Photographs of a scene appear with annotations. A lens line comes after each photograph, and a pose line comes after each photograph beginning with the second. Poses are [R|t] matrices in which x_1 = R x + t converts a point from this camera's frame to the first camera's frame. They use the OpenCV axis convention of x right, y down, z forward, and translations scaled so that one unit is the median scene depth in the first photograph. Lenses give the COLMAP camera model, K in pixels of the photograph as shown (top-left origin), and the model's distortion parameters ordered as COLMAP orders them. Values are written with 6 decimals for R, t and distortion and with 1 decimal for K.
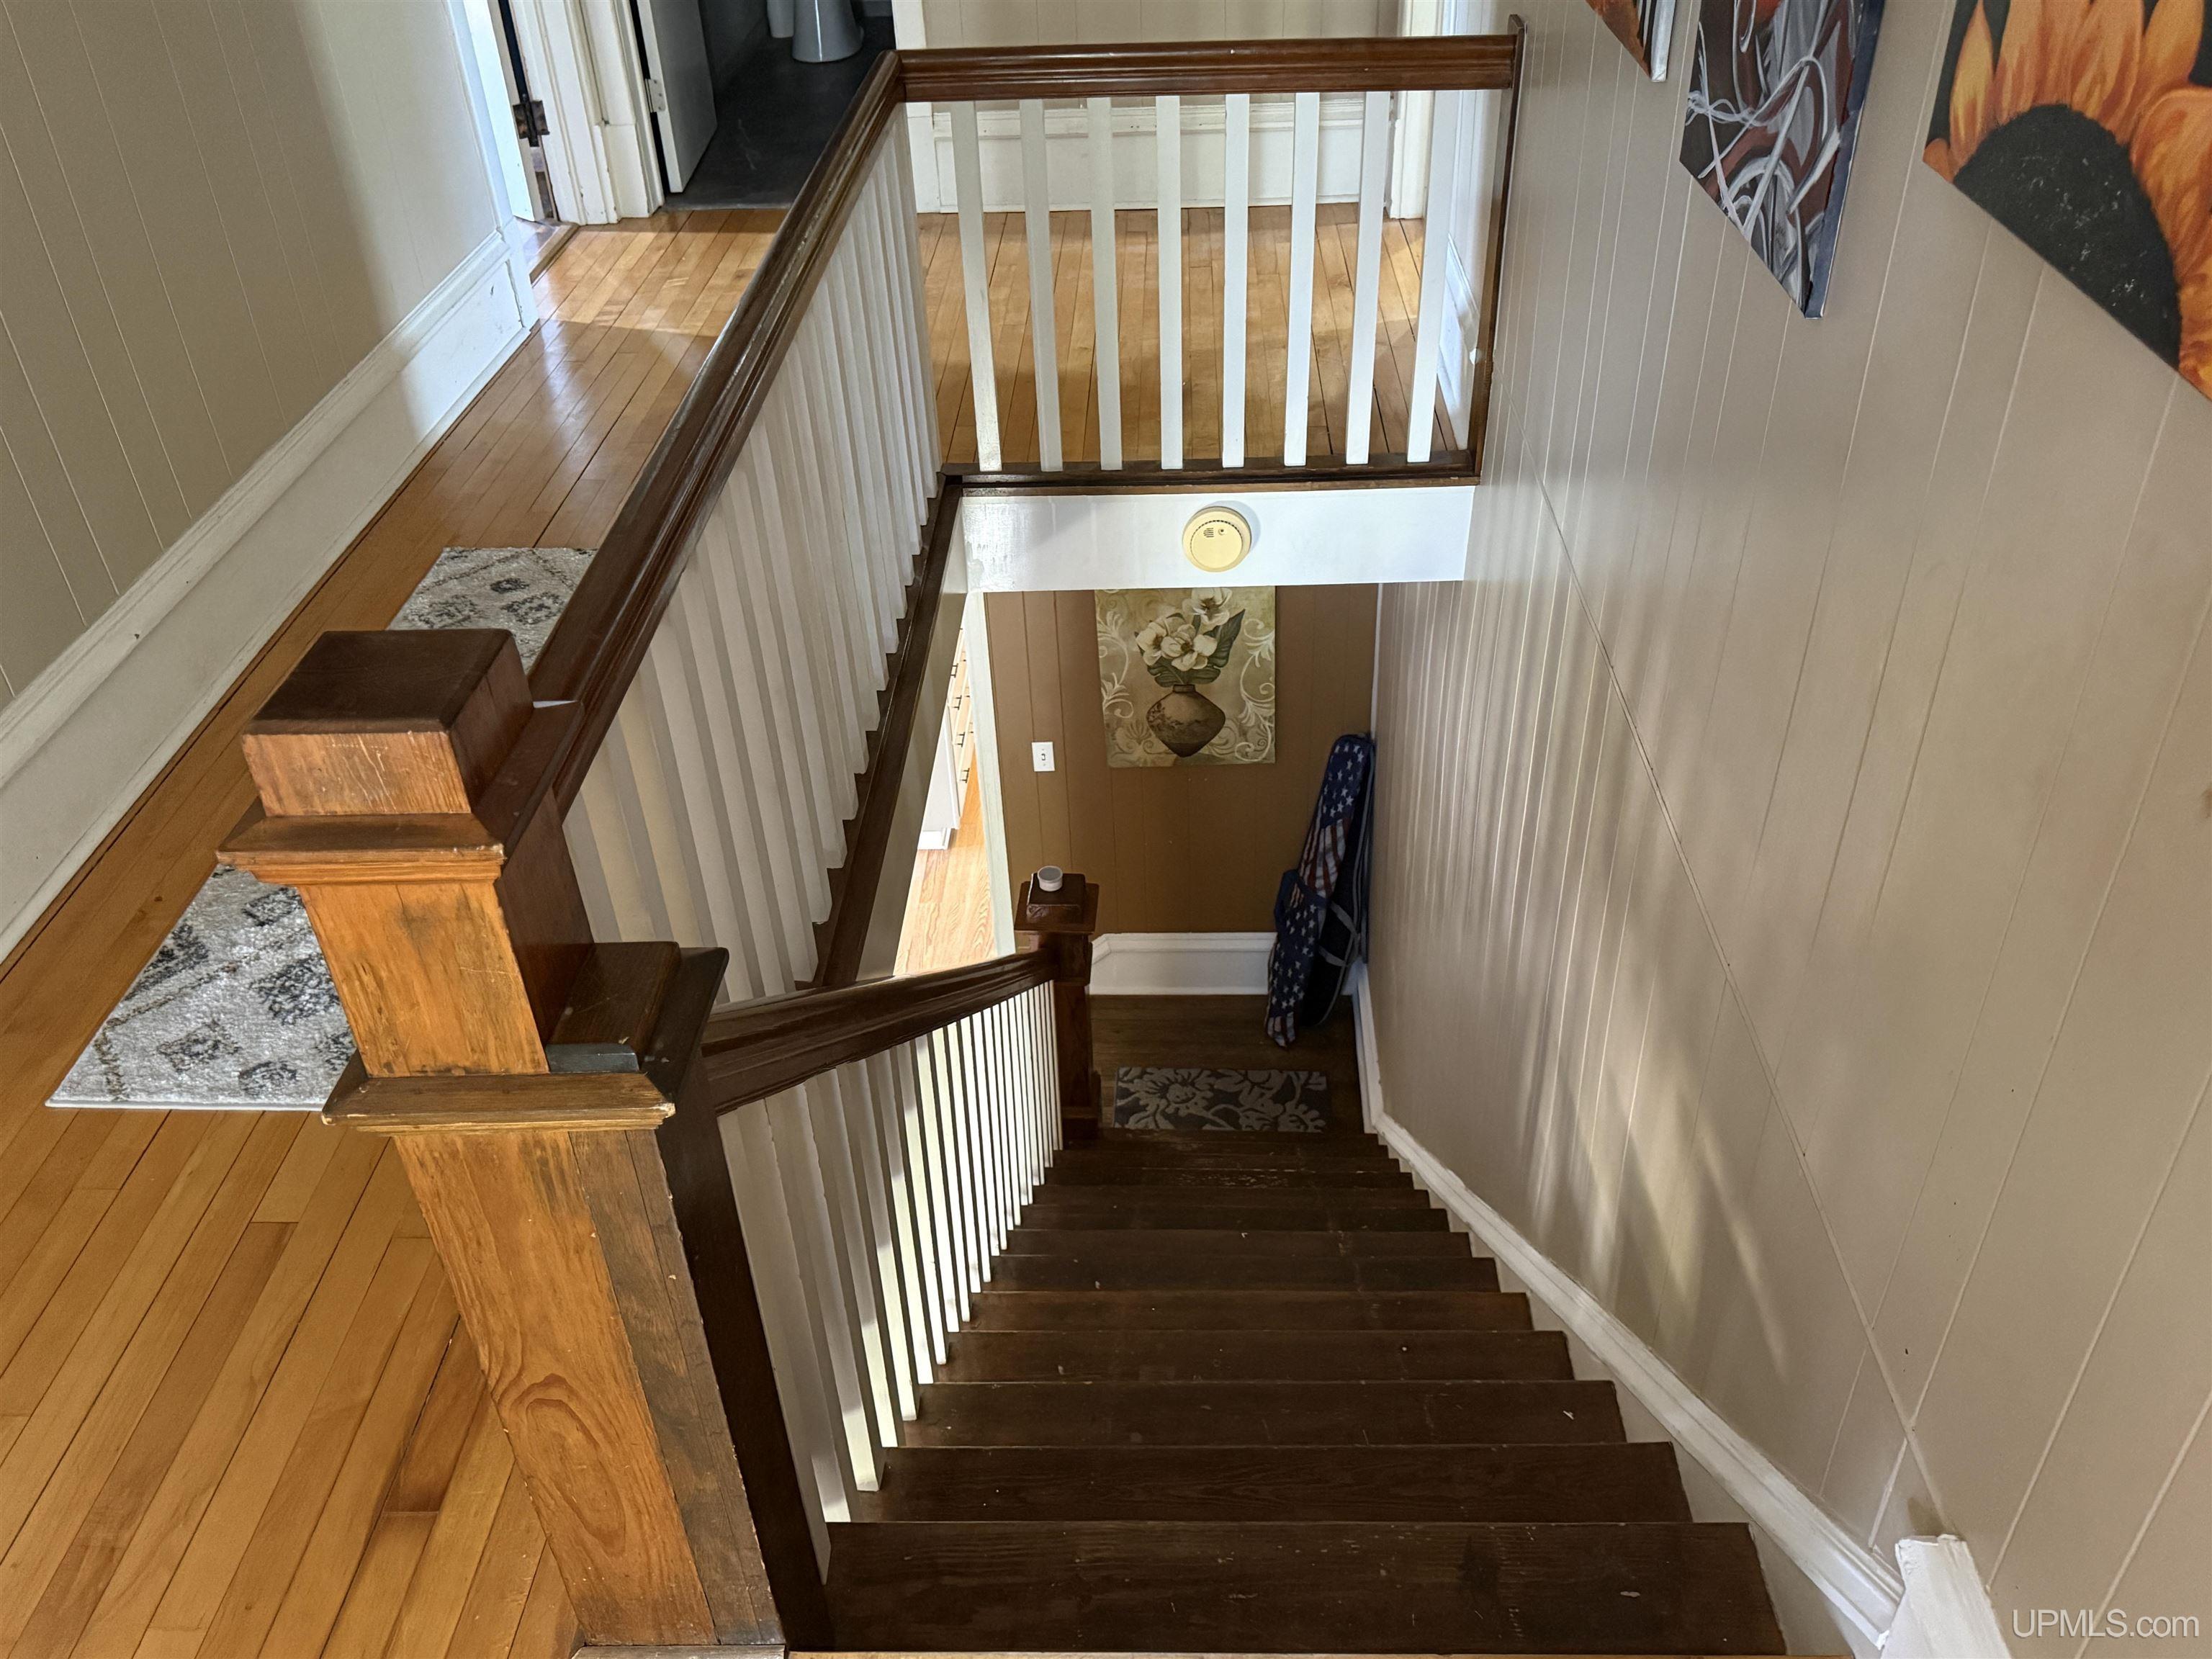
lens RADIAL K [[1730.4, 0, 1112.8], [0, 1730.4, 826.8], [0, 0, 1]] dist [0.004001, -0.020748]
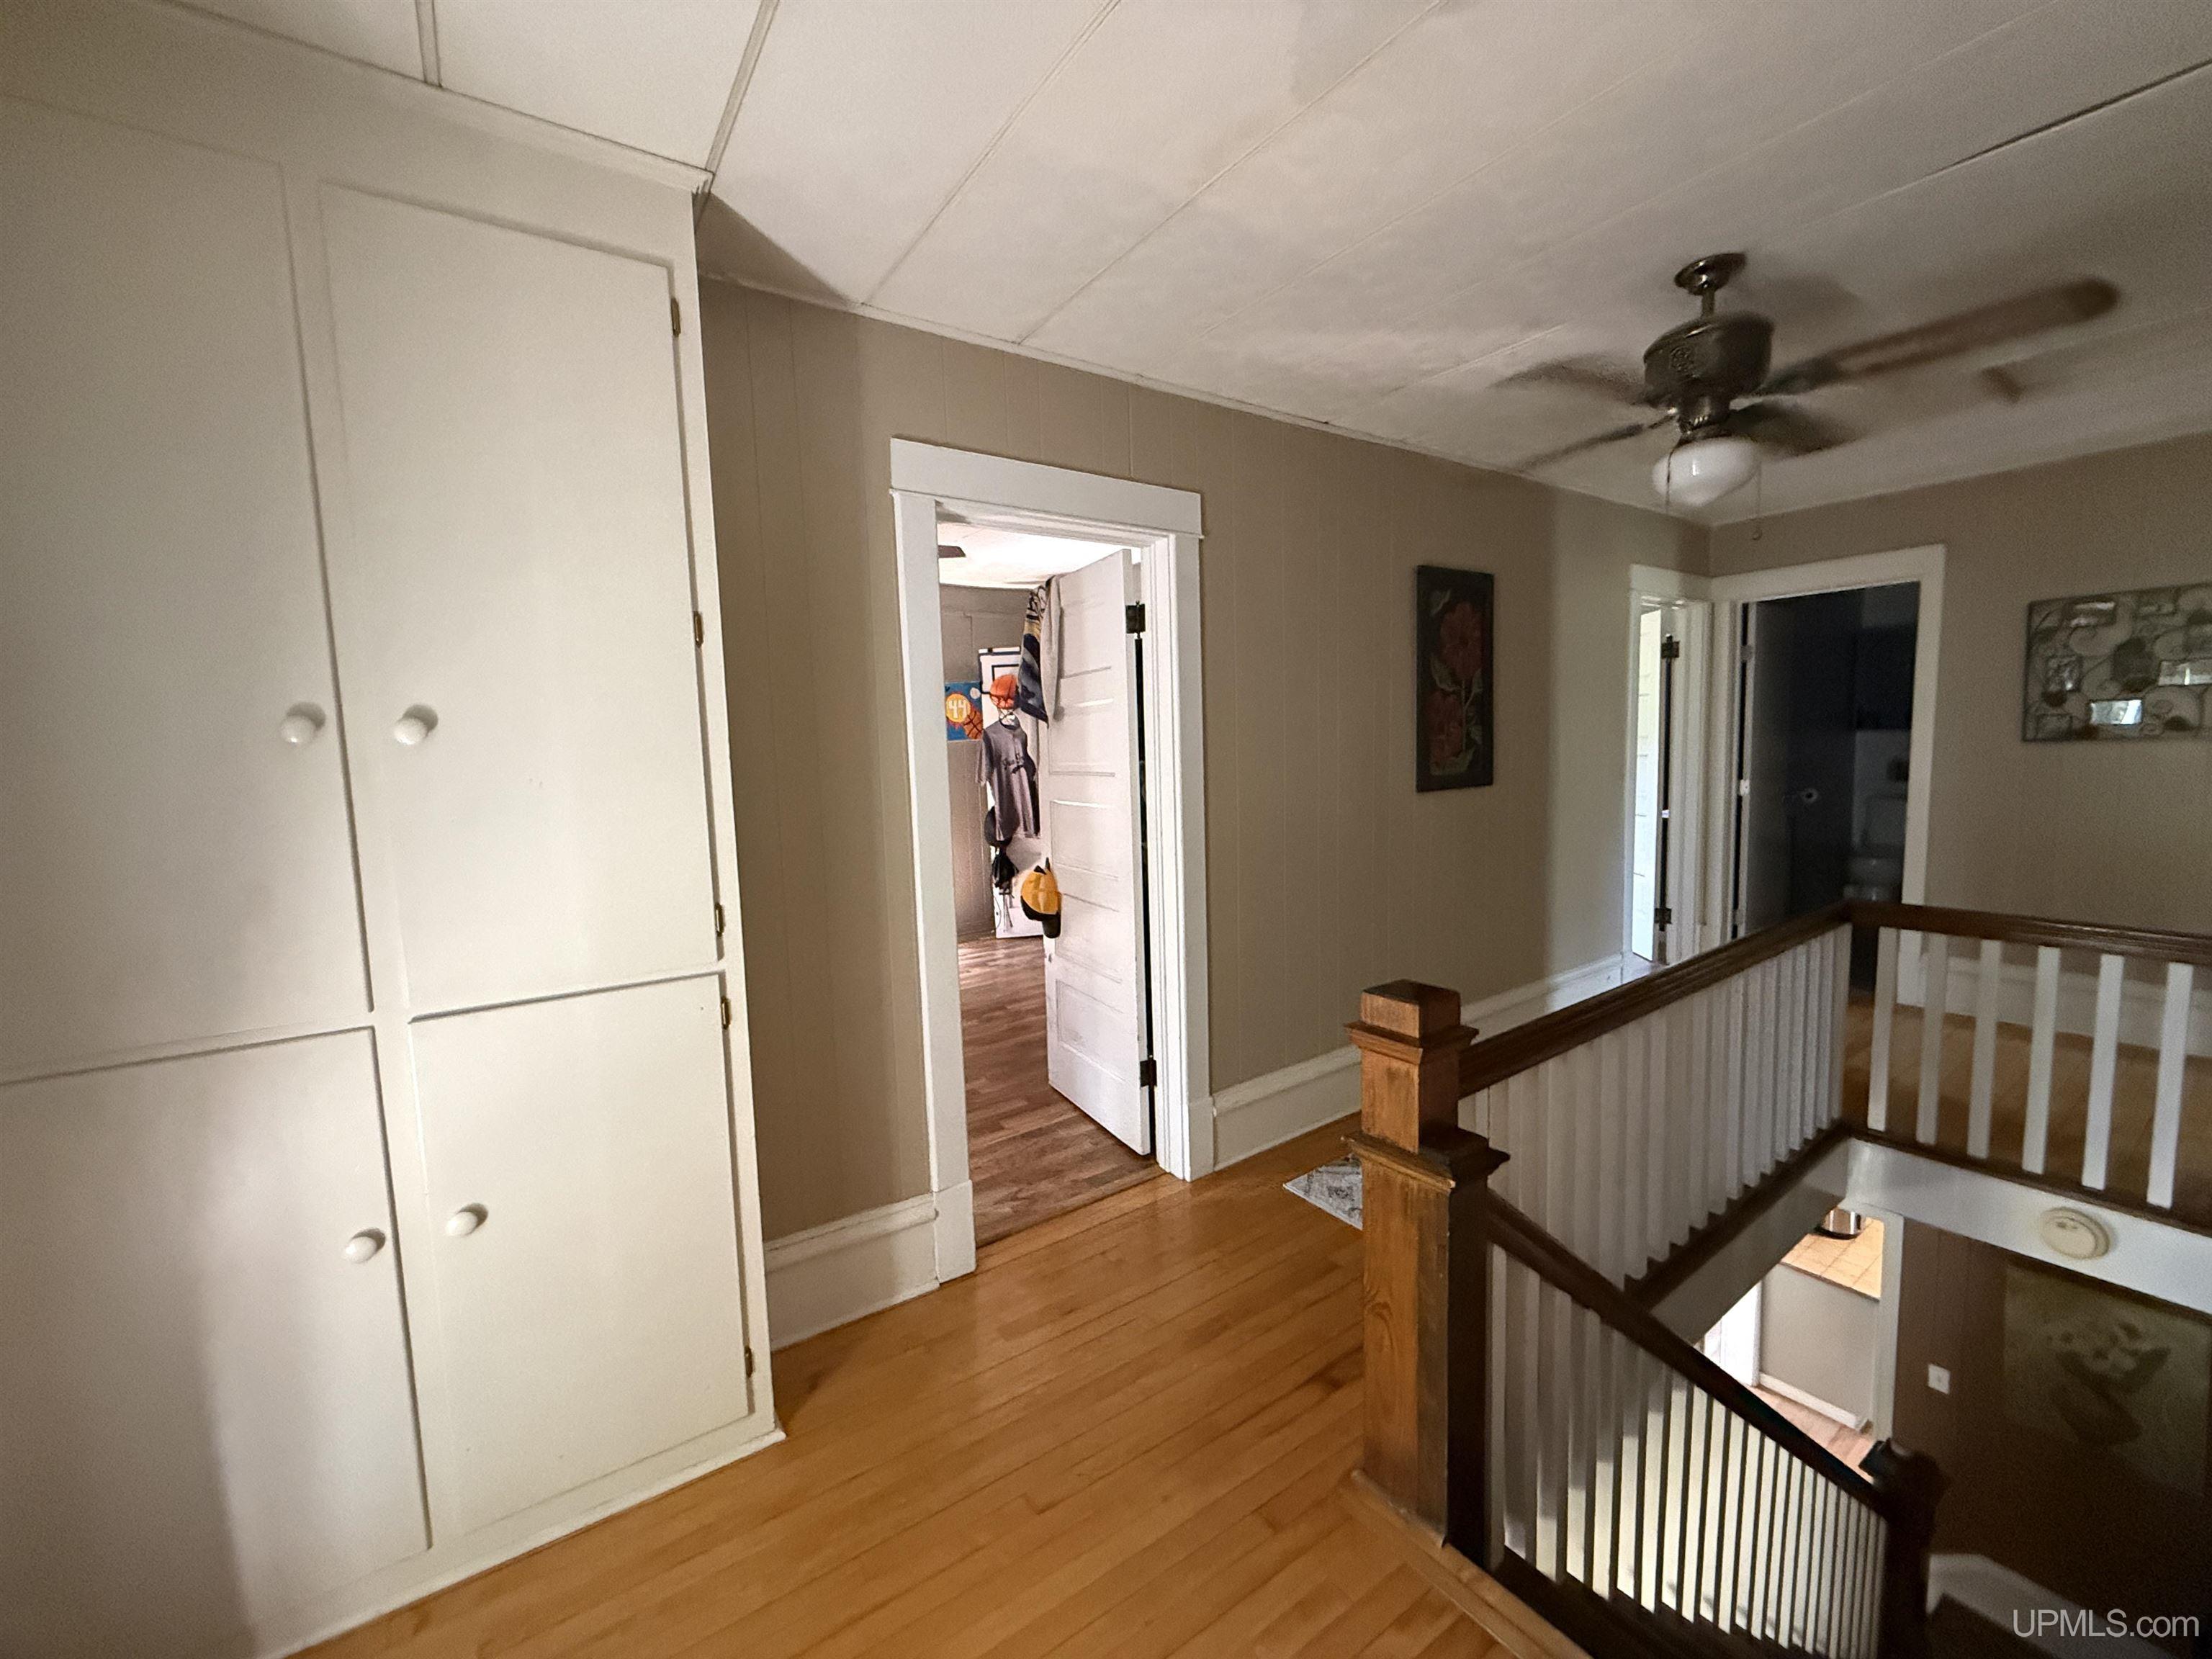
lens RADIAL K [[885.4, 0, 1099.6], [0, 885.4, 839.5], [0, 0, 1]] dist [-0.000561, -0.000243]
pose [[0.586288, 0.087697, -0.805342, 0.163970], [-0.453120, 0.859569, -0.236269, 0.100543], [0.671527, 0.503438, 0.543692, -0.115387]]
